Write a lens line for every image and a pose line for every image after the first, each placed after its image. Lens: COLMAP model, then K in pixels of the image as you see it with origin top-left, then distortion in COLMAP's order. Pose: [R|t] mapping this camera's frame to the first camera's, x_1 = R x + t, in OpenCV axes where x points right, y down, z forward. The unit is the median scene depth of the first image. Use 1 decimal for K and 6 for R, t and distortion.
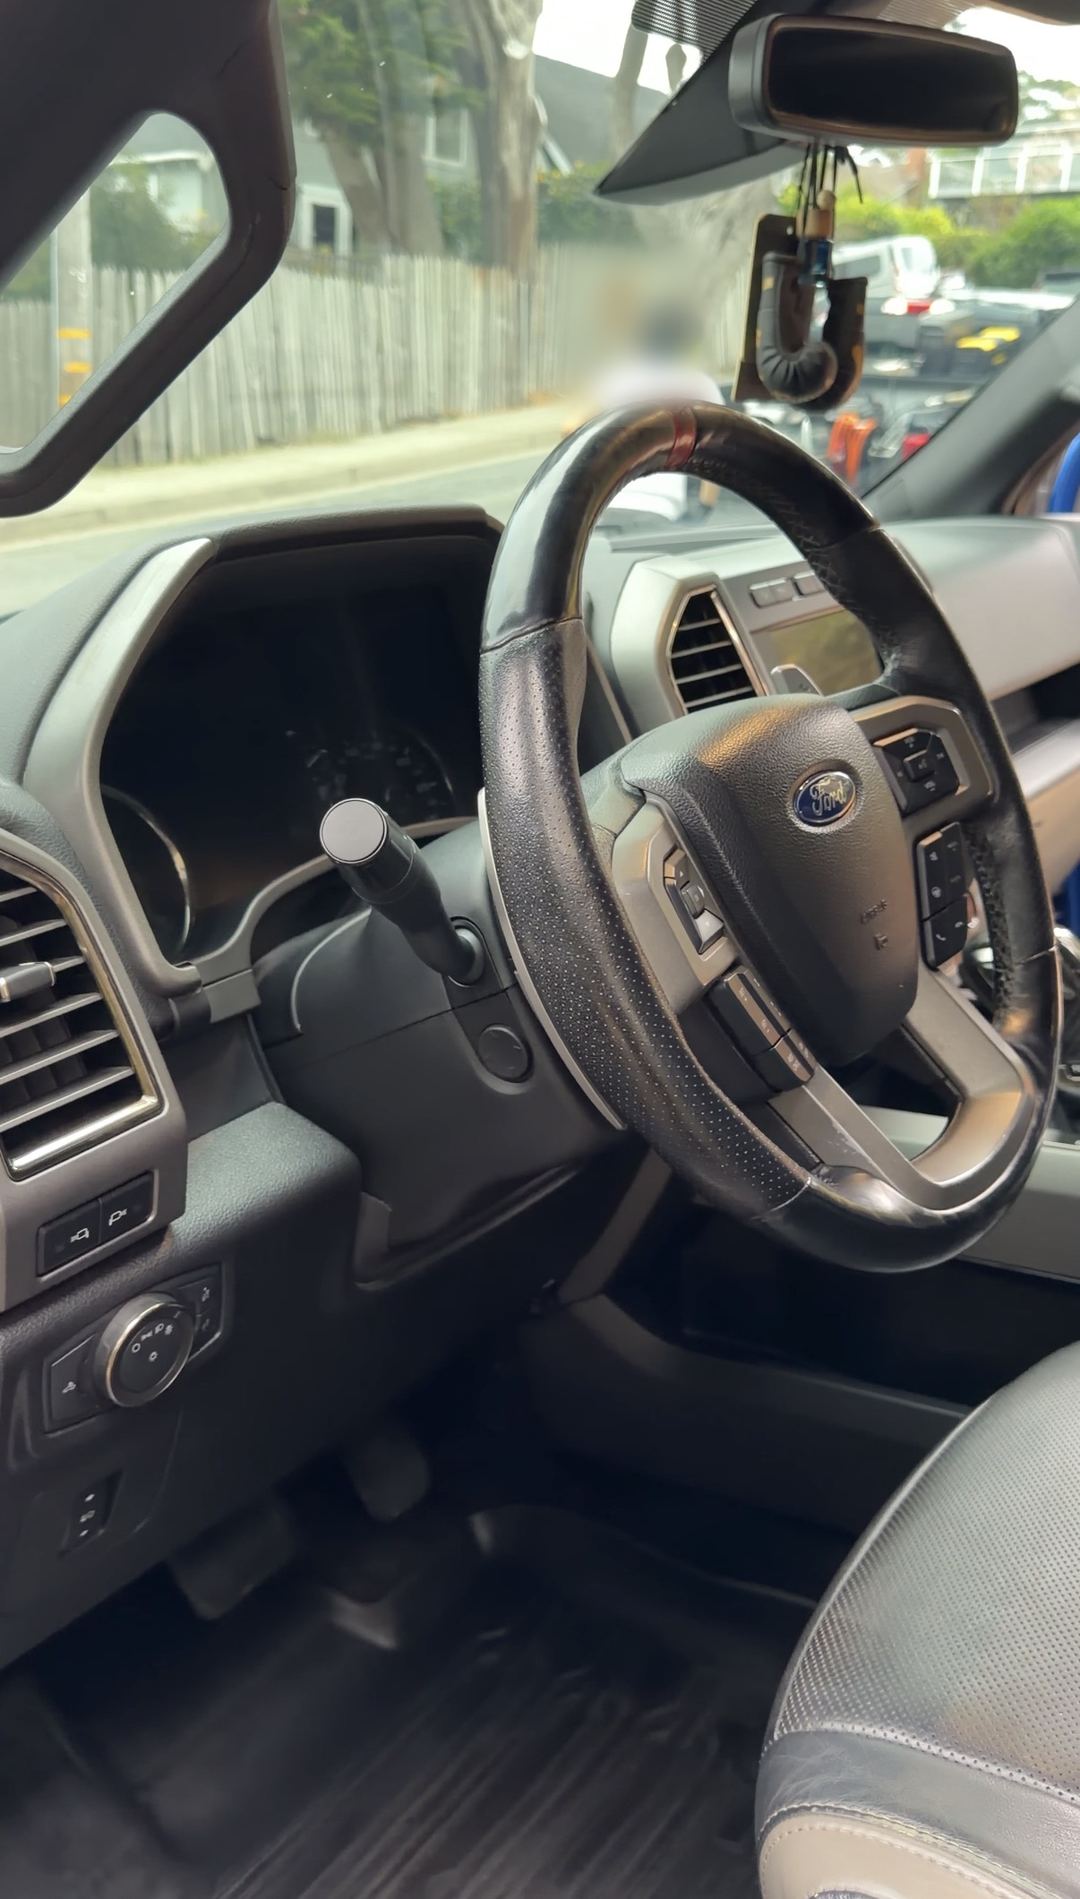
lens RADIAL K [[1523.6, 0, 519.5], [0, 1523.6, 941.6], [0, 0, 1]] dist [0.148855, -0.258992]
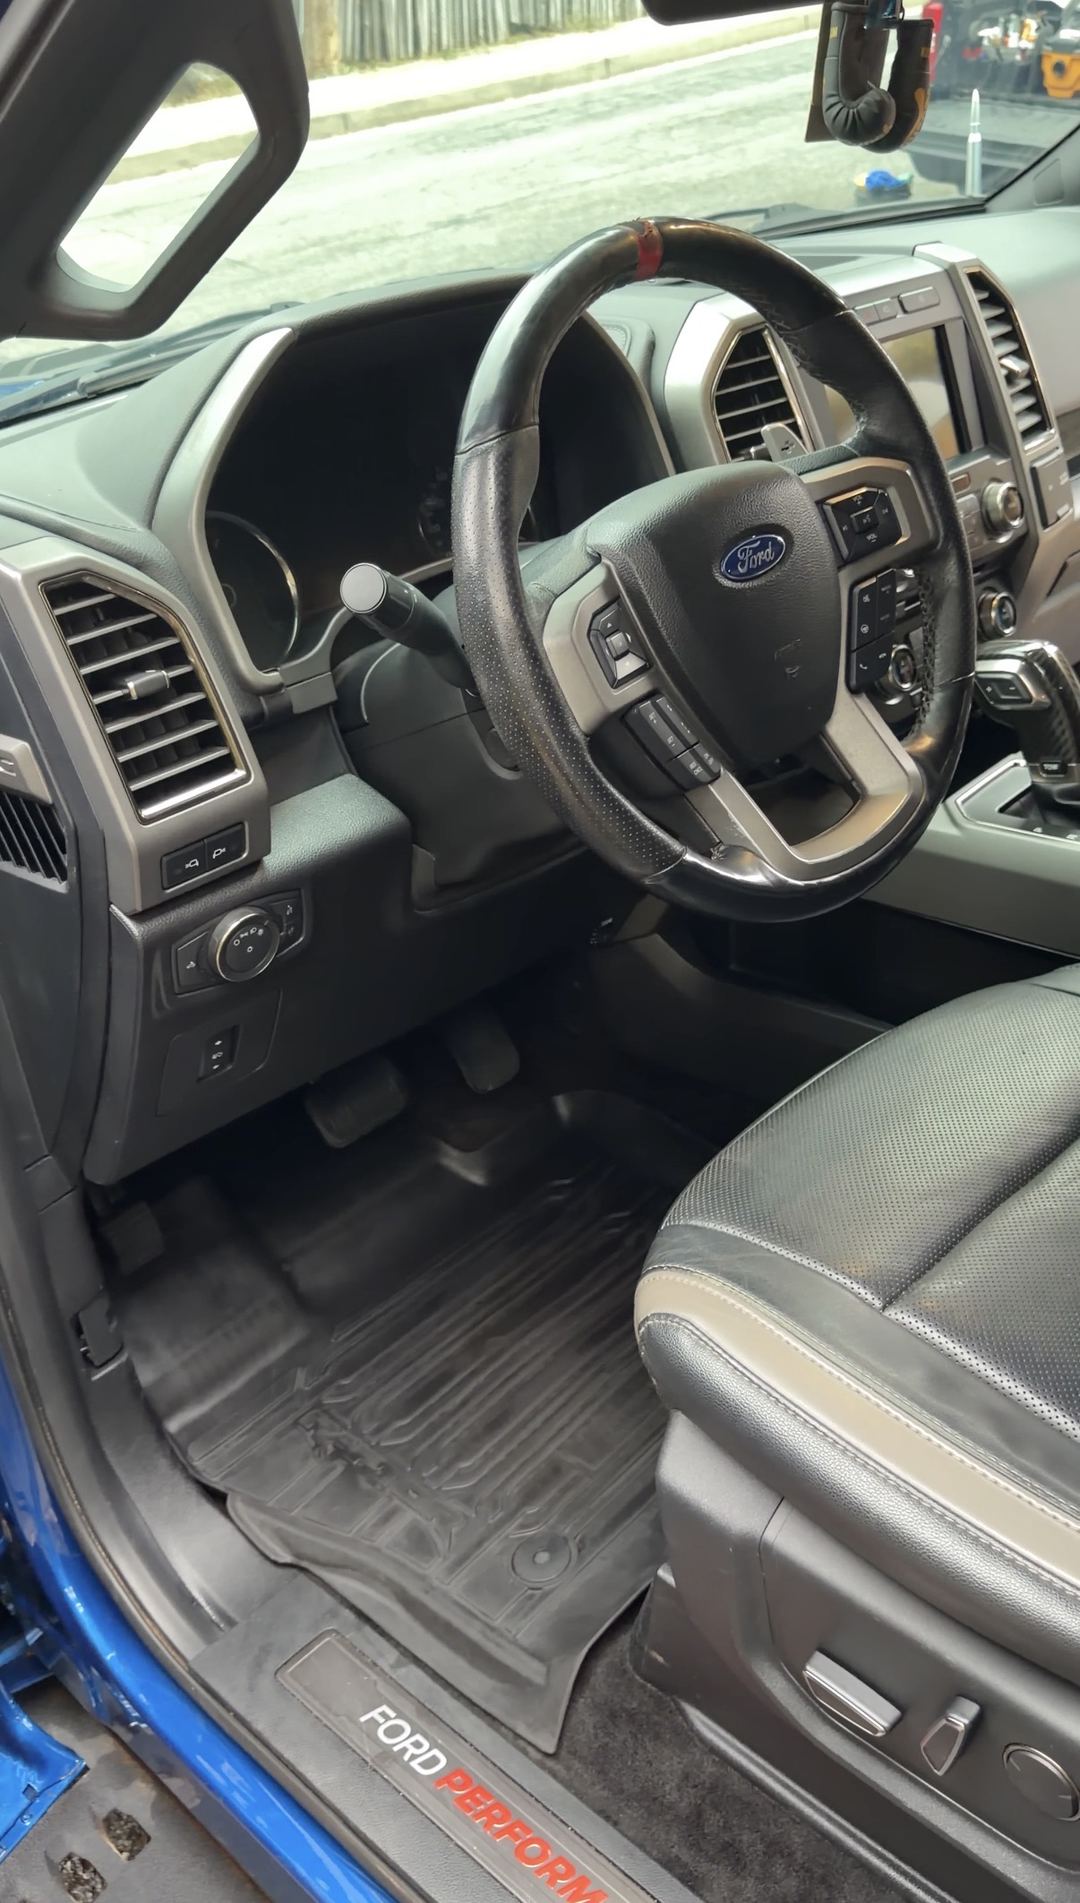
lens RADIAL K [[1524.6, 0, 542.9], [0, 1524.6, 917.2], [0, 0, 1]] dist [0.111971, -0.181310]
pose [[0.988882, 0.058846, -0.136564, 0.187394], [-0.028356, 0.976138, 0.215292, -0.061883], [0.145975, -0.209026, 0.966954, -0.272488]]
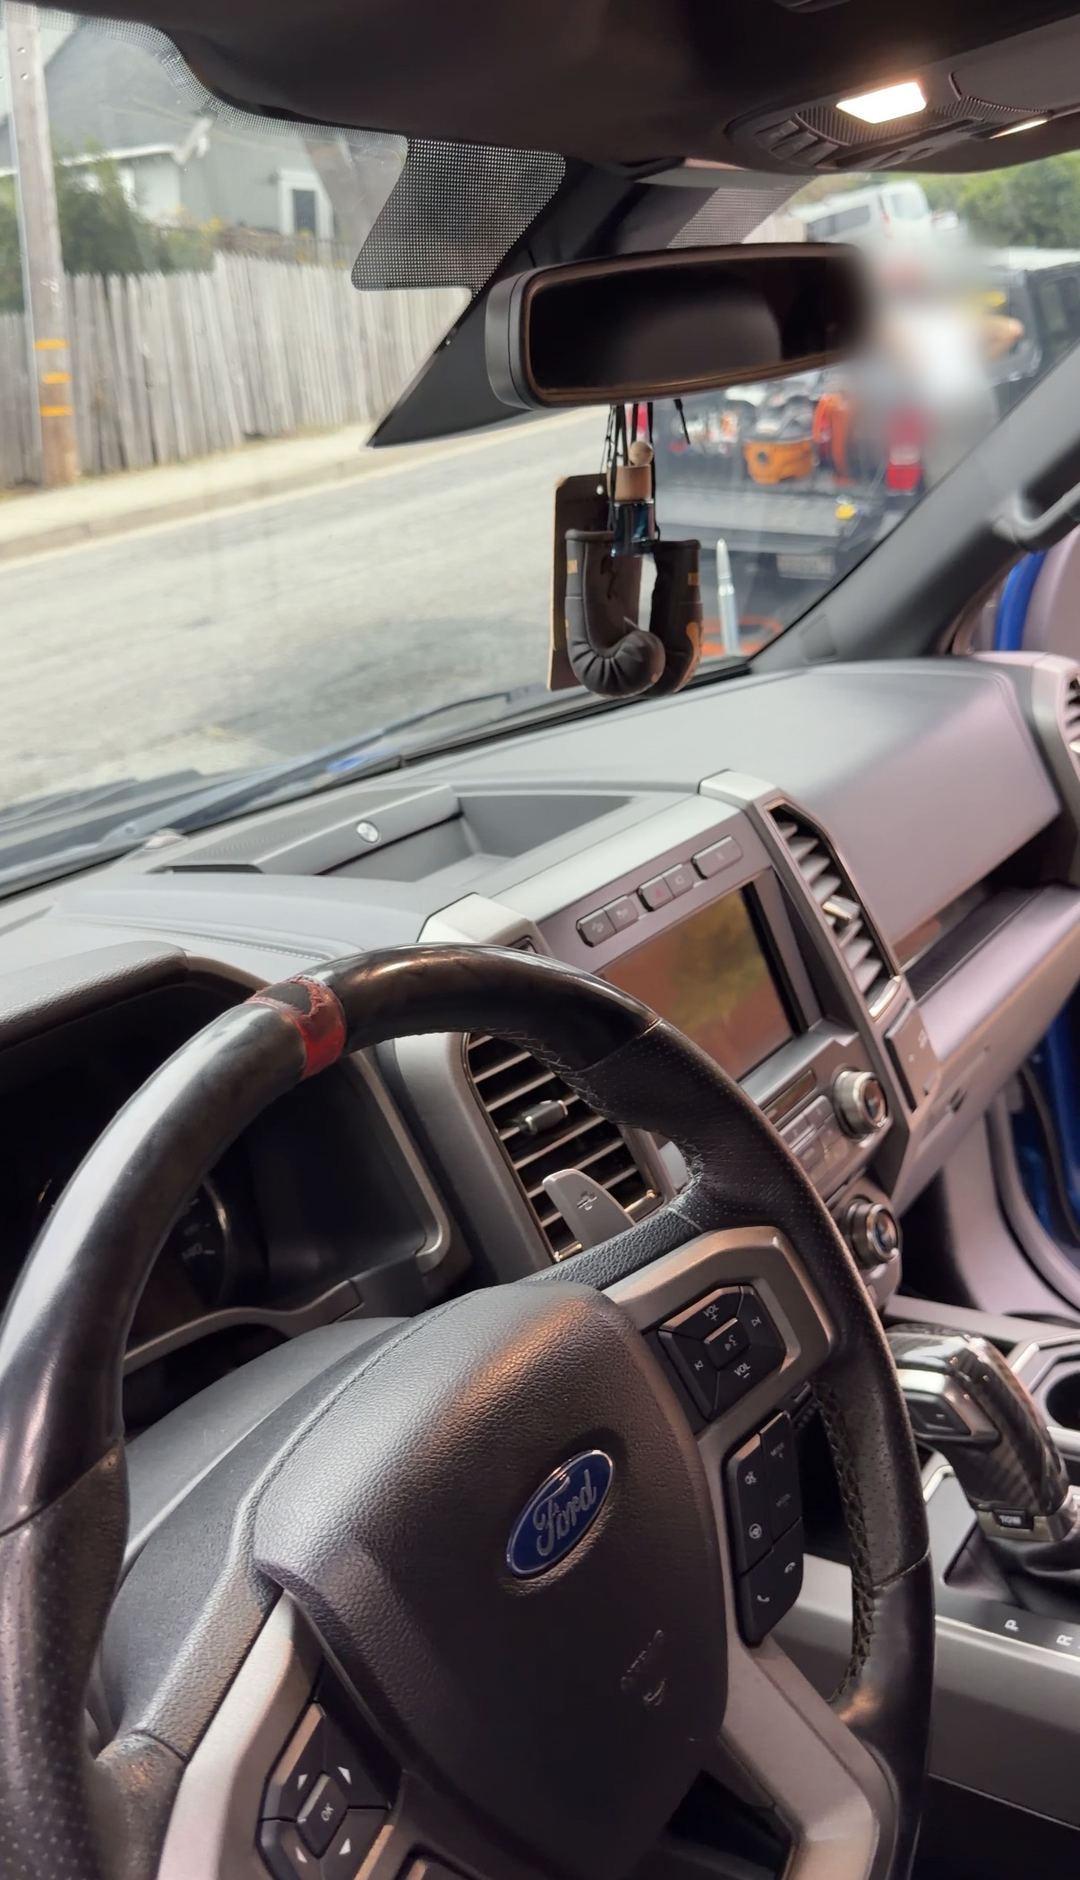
lens RADIAL K [[1518.6, 0, 540.0], [0, 1518.6, 940.0], [0, 0, 1]] dist [0.140611, -0.270961]
pose [[0.998228, -0.058691, -0.009778, 0.182133], [0.058907, 0.997988, 0.023458, -0.323071], [0.008382, -0.023993, 0.999677, 0.249442]]
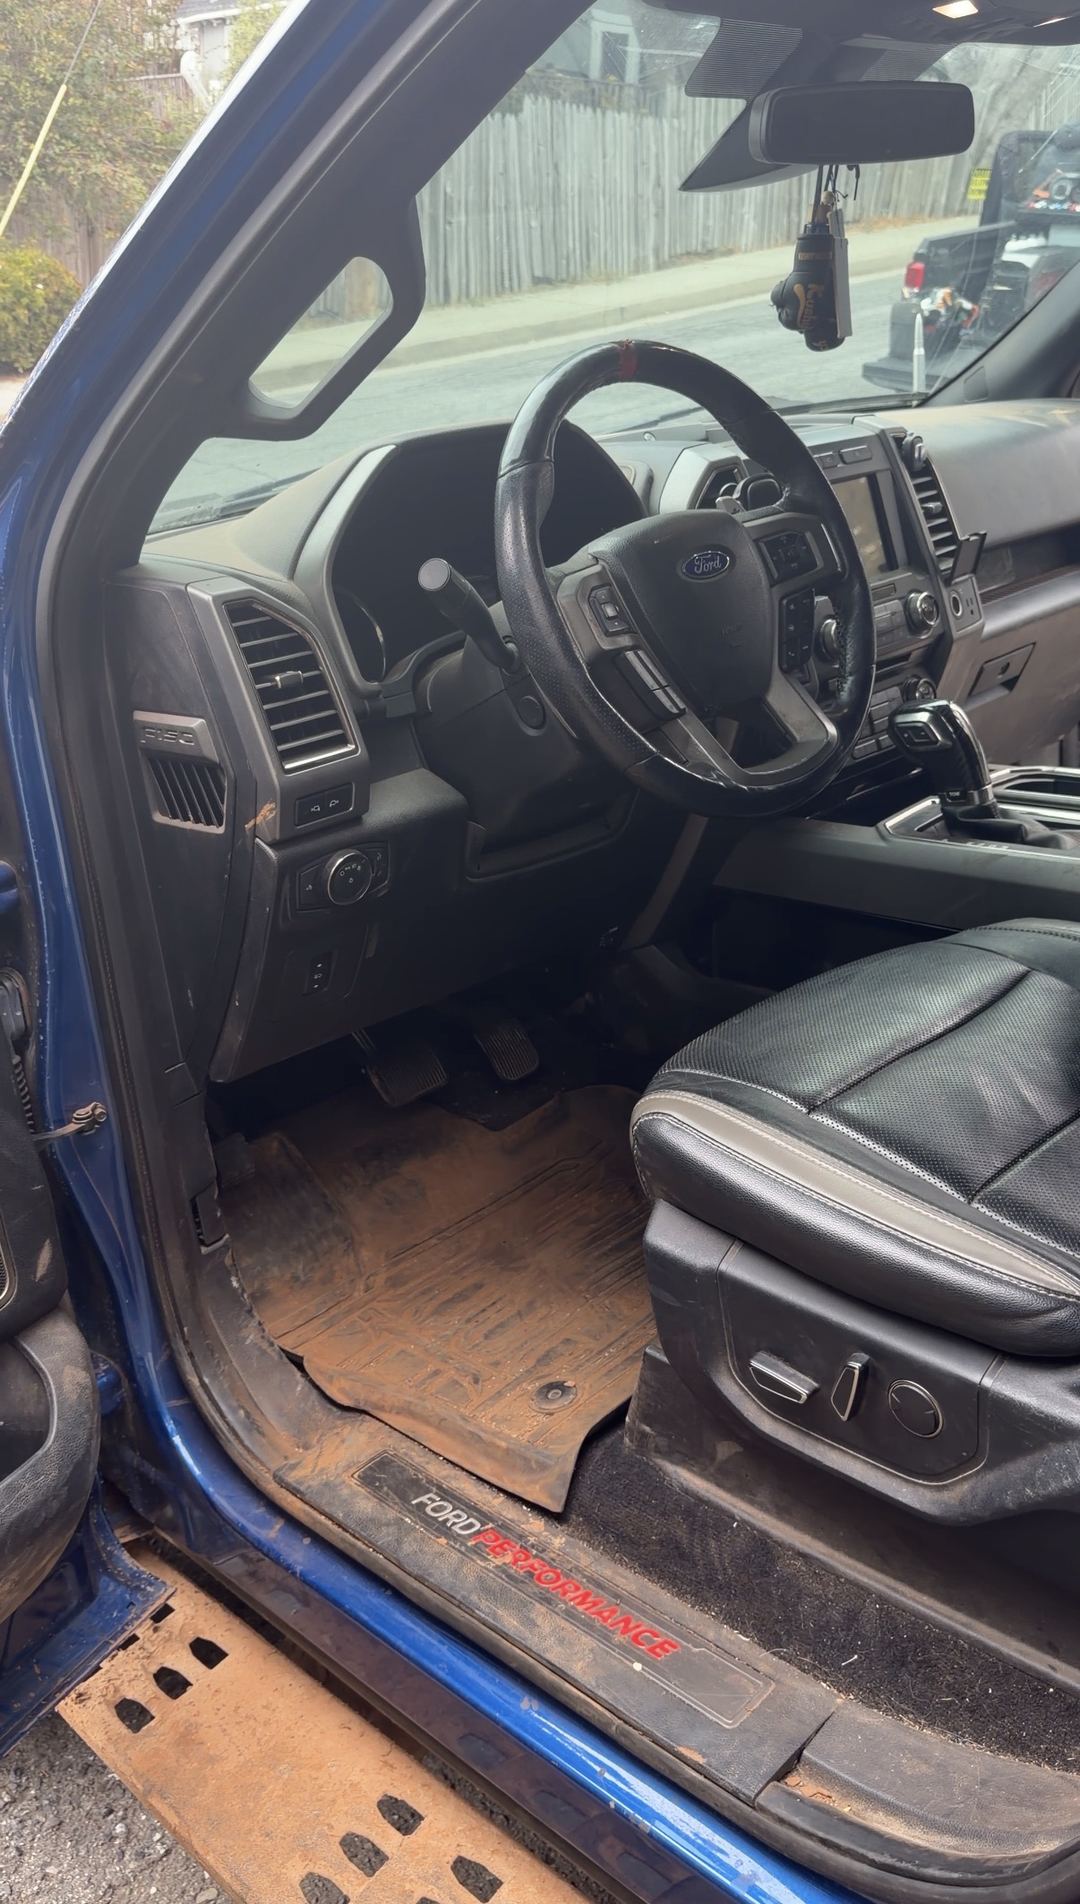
lens RADIAL K [[1529.1, 0, 540.3], [0, 1529.1, 921.0], [0, 0, 1]] dist [0.117497, -0.147419]
pose [[0.986981, 0.054689, -0.151252, 0.248116], [-0.041885, 0.995364, 0.086583, 0.118519], [0.155285, -0.079120, 0.984696, -0.734608]]
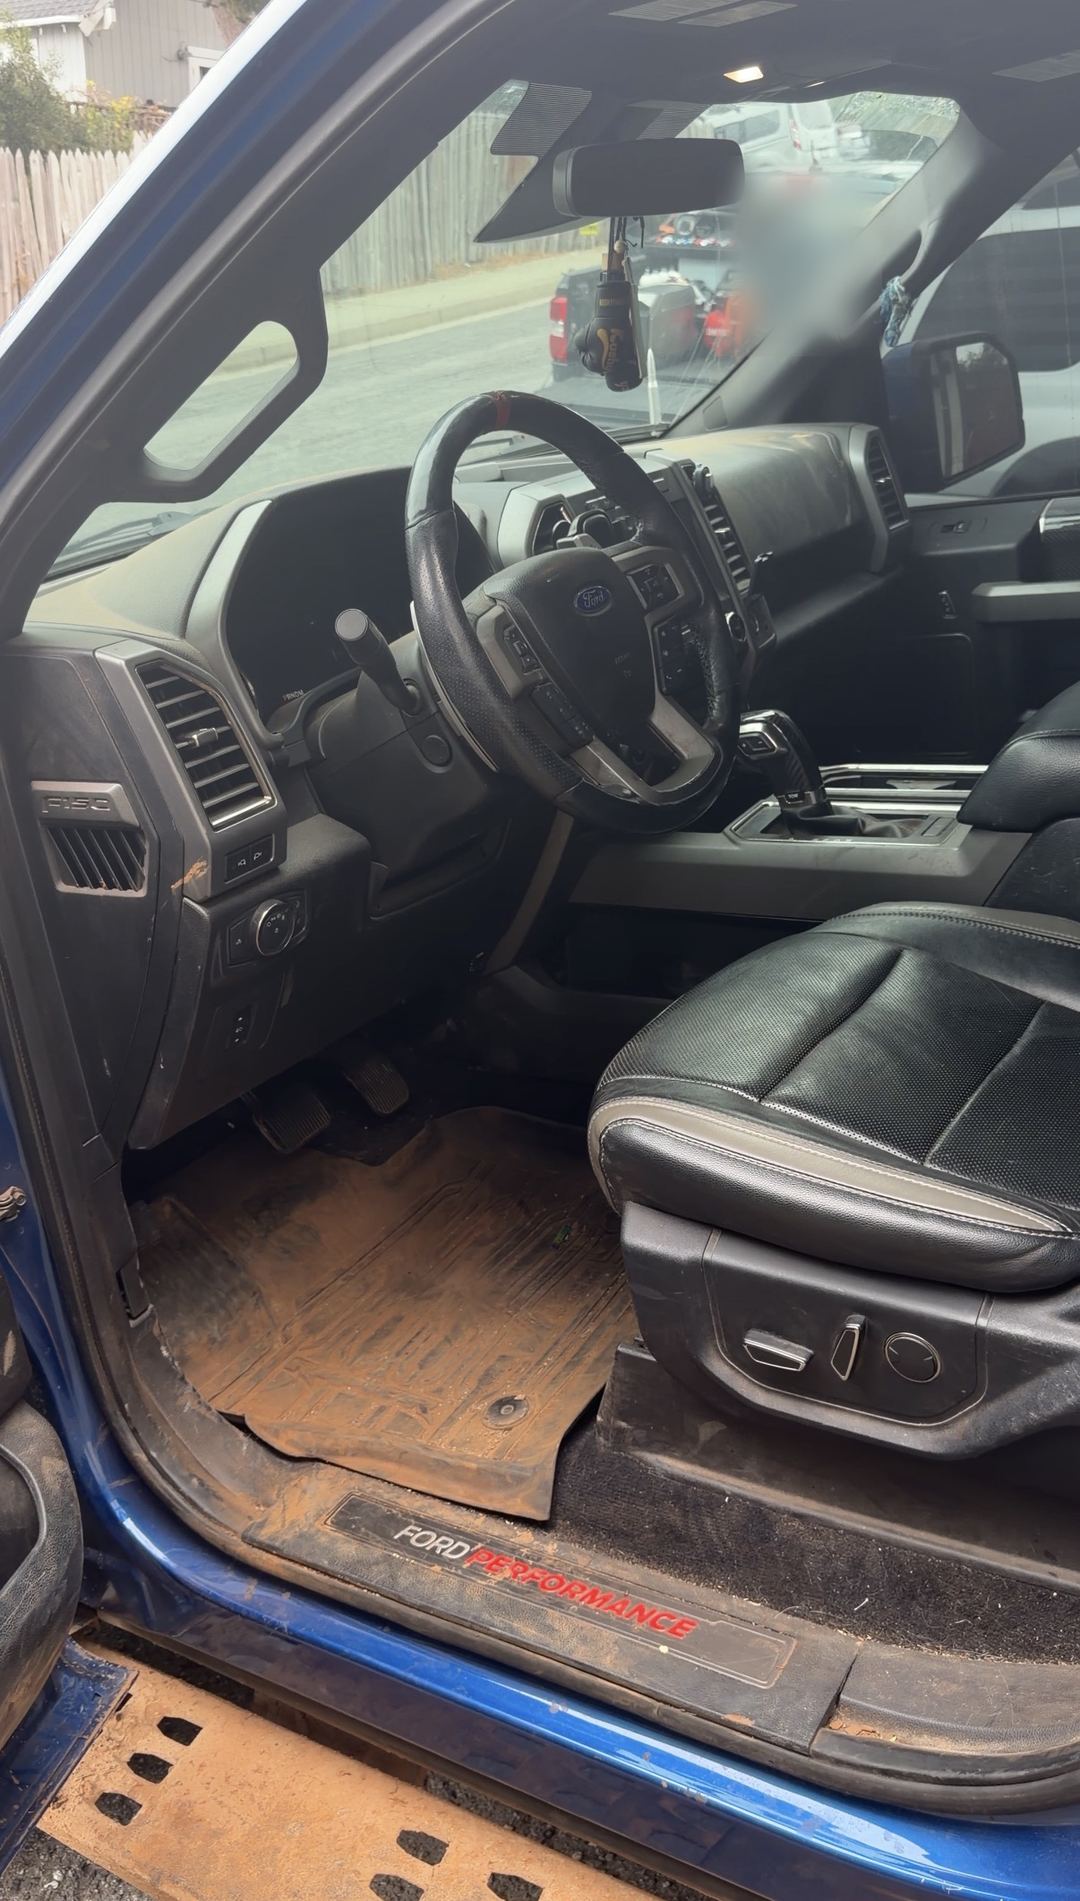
lens RADIAL K [[1524.6, 0, 509.7], [0, 1524.6, 925.5], [0, 0, 1]] dist [0.140331, -0.190013]
pose [[0.998164, -0.049424, 0.035011, -0.006723], [0.046847, 0.996379, 0.070955, 0.115254], [-0.038391, -0.069184, 0.996865, -0.801445]]
